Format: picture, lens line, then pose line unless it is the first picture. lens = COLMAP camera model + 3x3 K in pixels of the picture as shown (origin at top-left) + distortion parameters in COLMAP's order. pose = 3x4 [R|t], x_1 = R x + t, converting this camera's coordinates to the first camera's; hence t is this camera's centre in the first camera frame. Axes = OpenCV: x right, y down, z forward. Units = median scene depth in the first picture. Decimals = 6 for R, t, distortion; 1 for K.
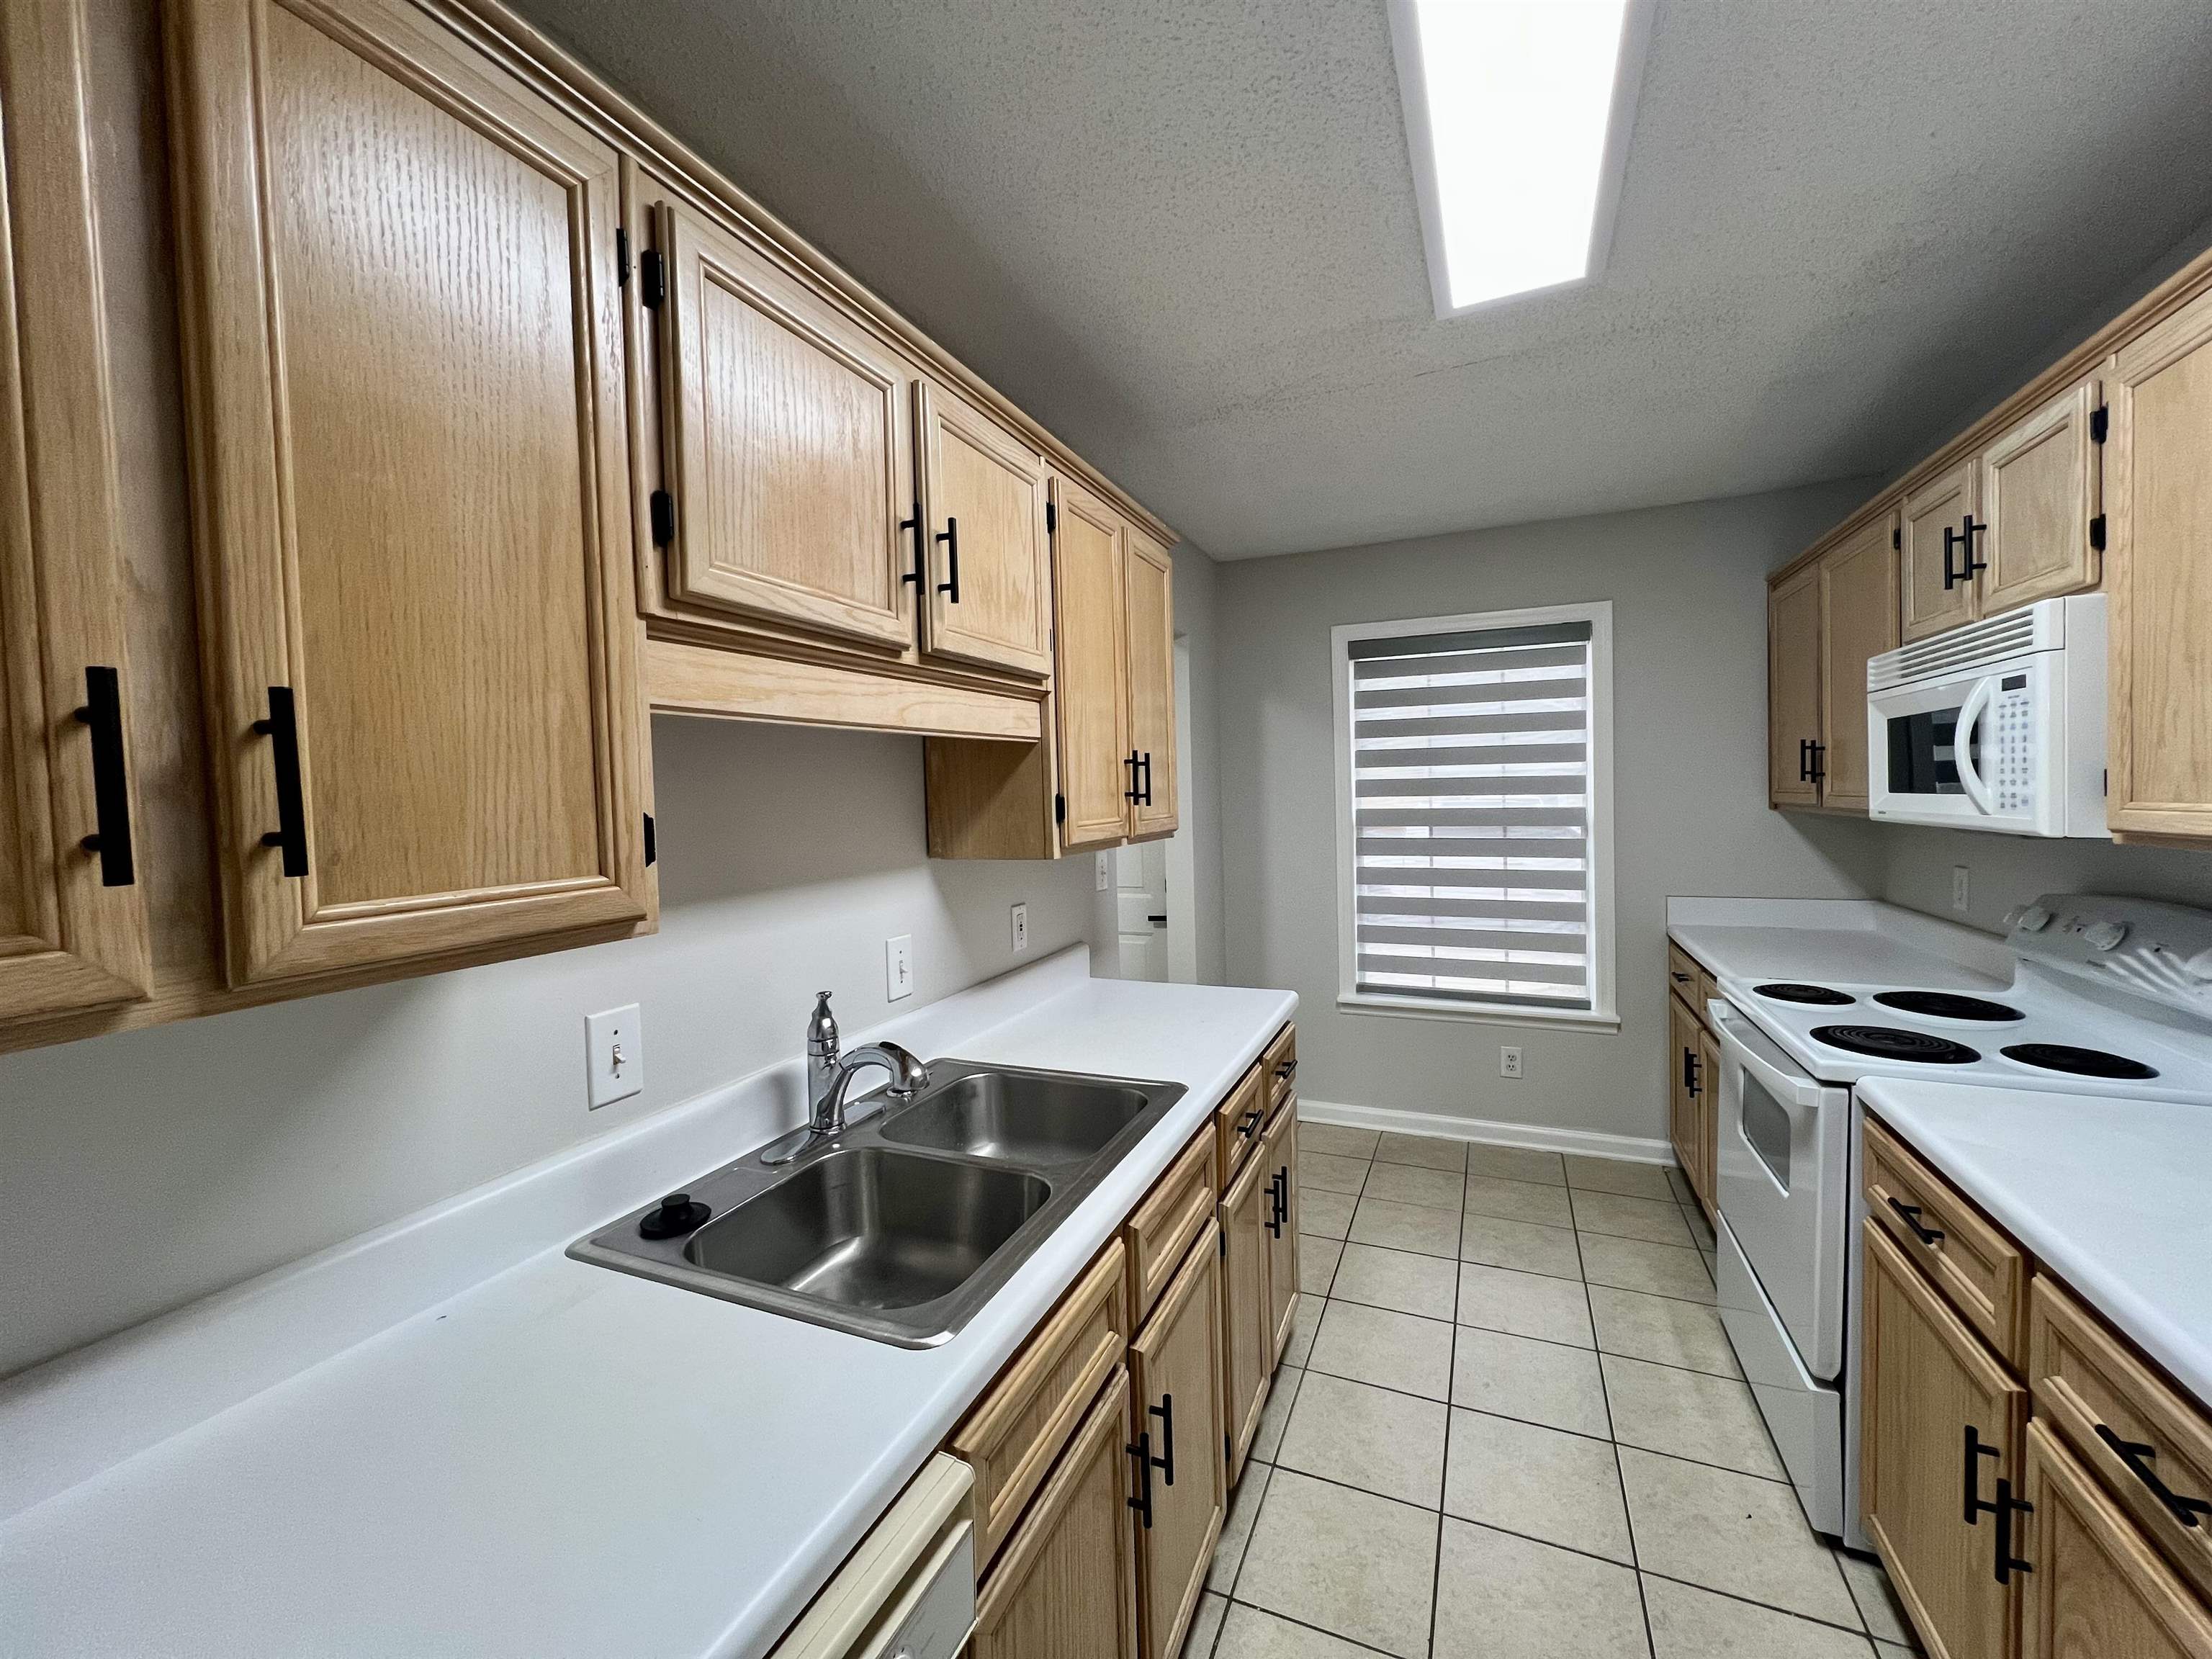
lens RADIAL K [[889.5, 0, 1100.4], [0, 889.5, 824.8], [0, 0, 1]] dist [0.003522, 0.000283]
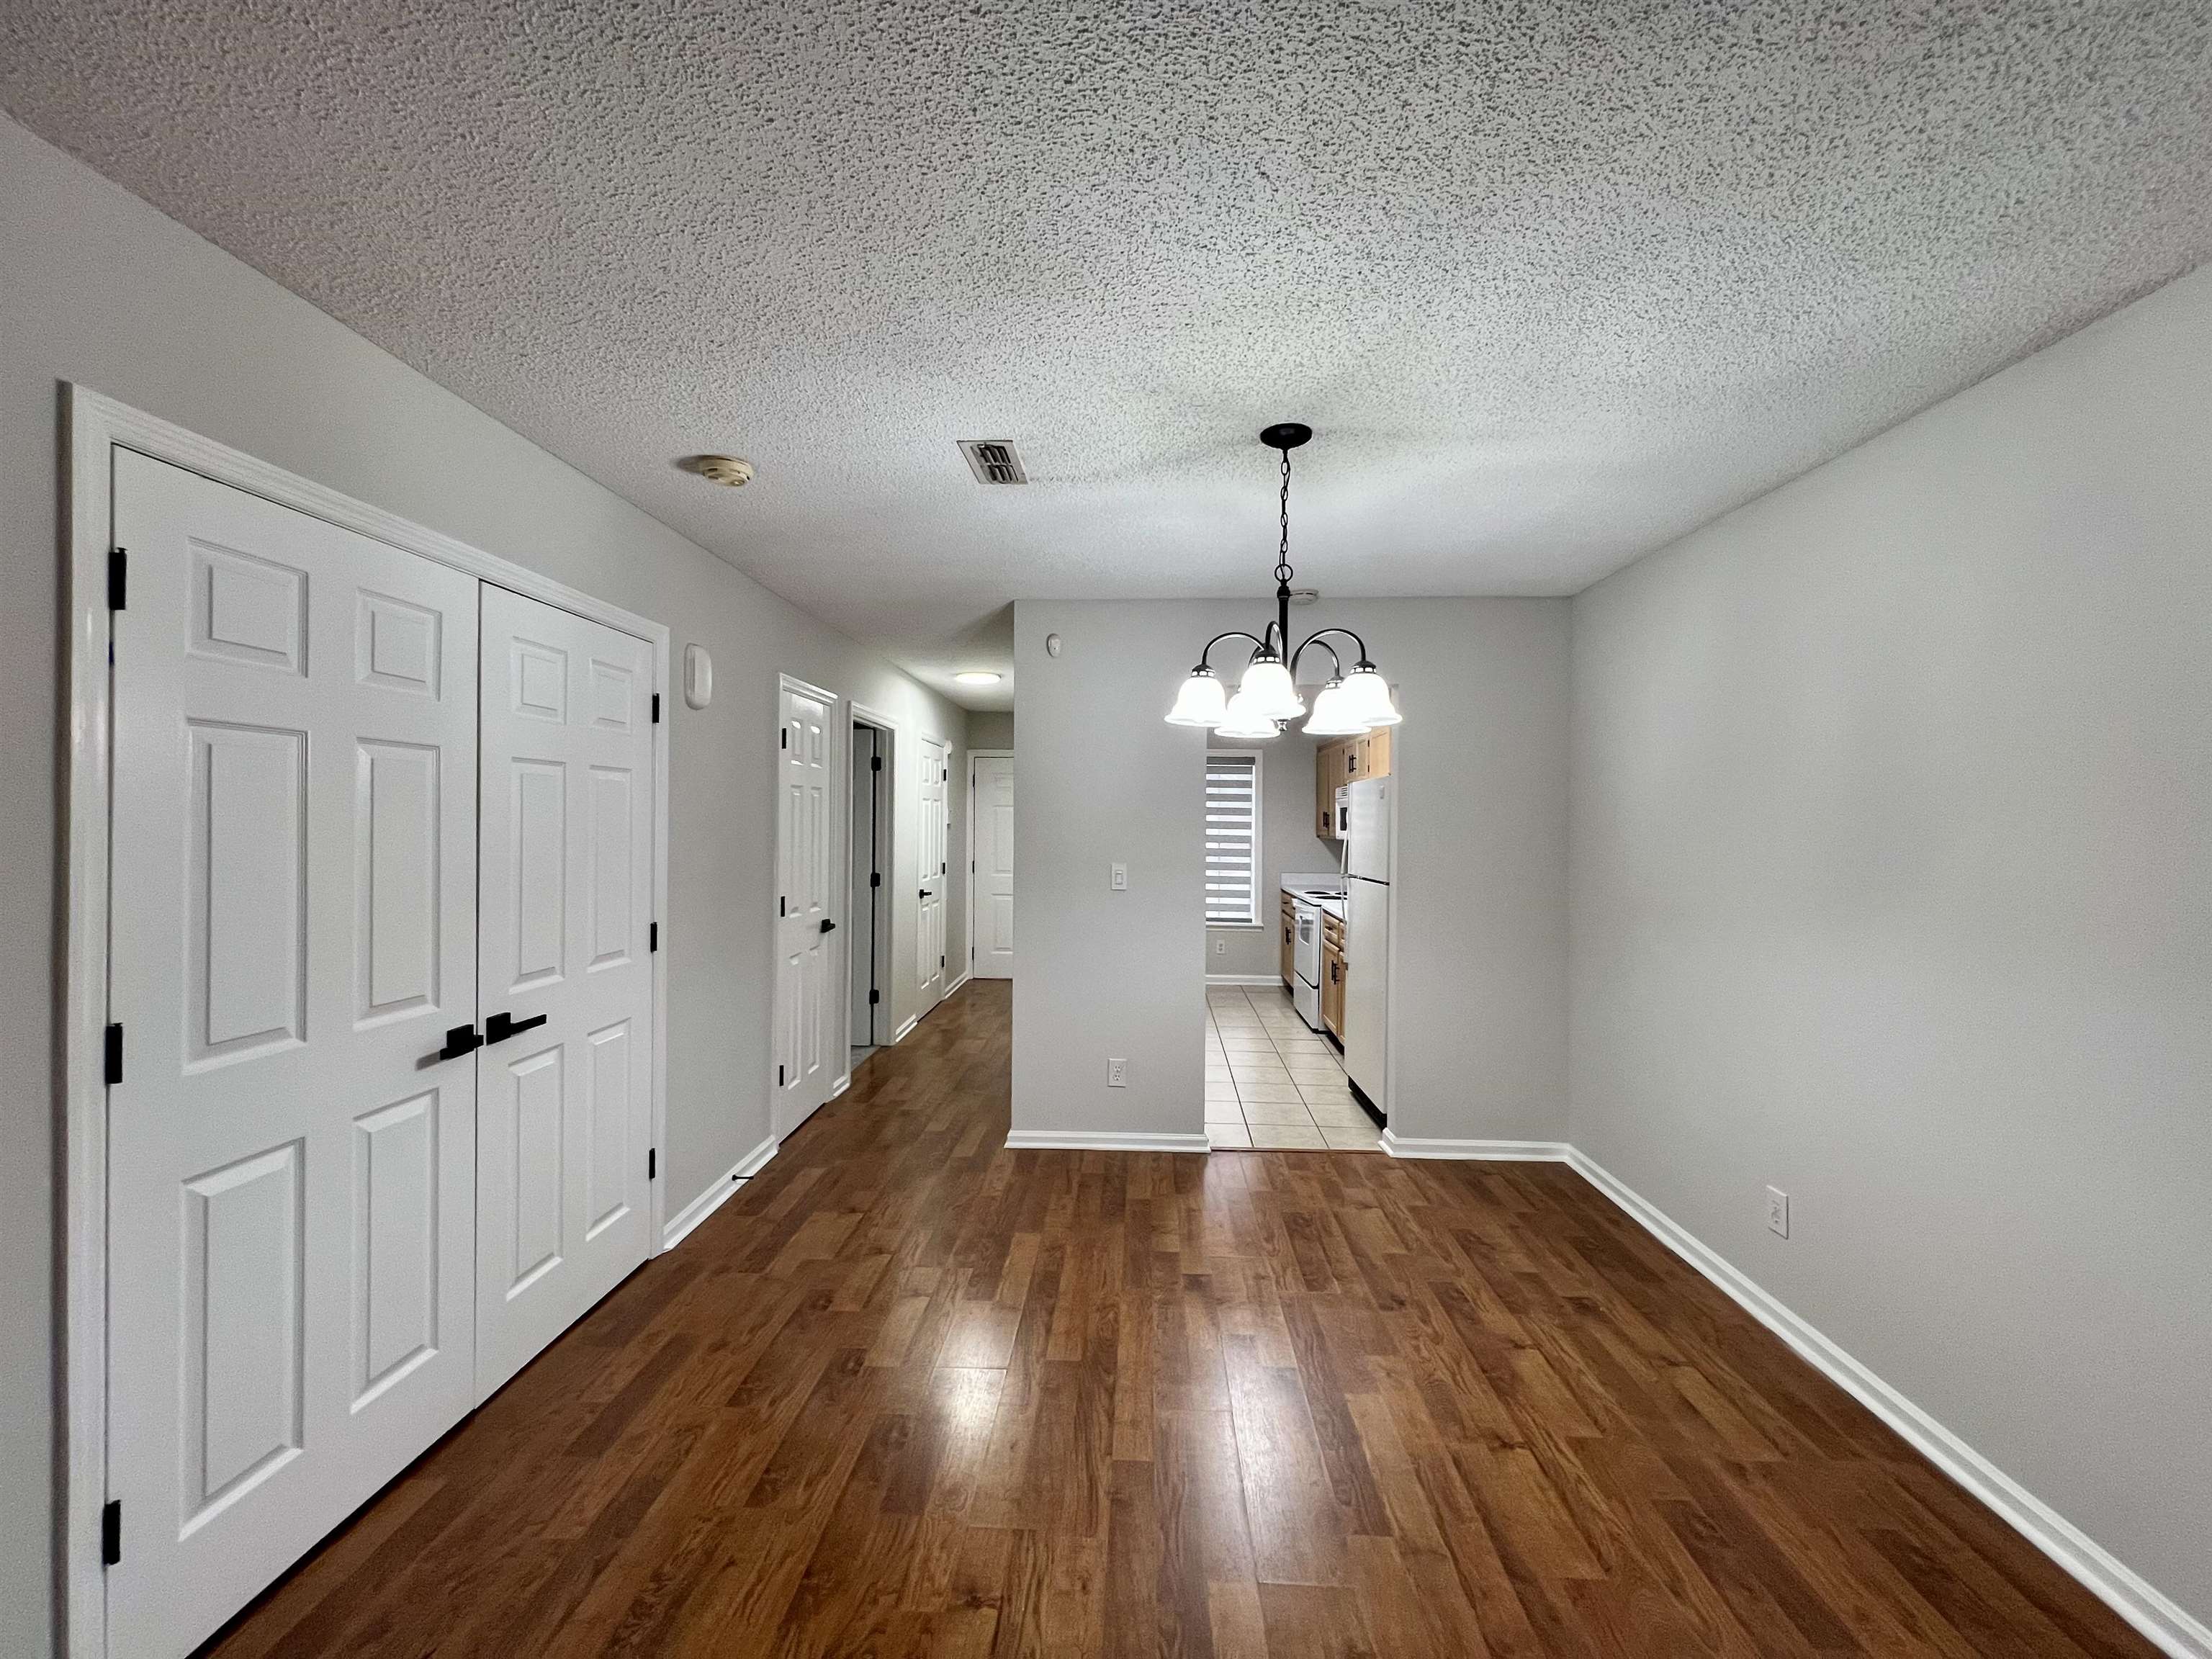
lens RADIAL K [[889.5, 0, 1103.6], [0, 889.5, 827.6], [0, 0, 1]] dist [0.003522, 0.000283]
pose [[0.933182, 0.032150, 0.357962, -0.654875], [-0.019179, 0.999026, -0.039728, 0.060283], [-0.358891, 0.030208, 0.932890, -1.040832]]
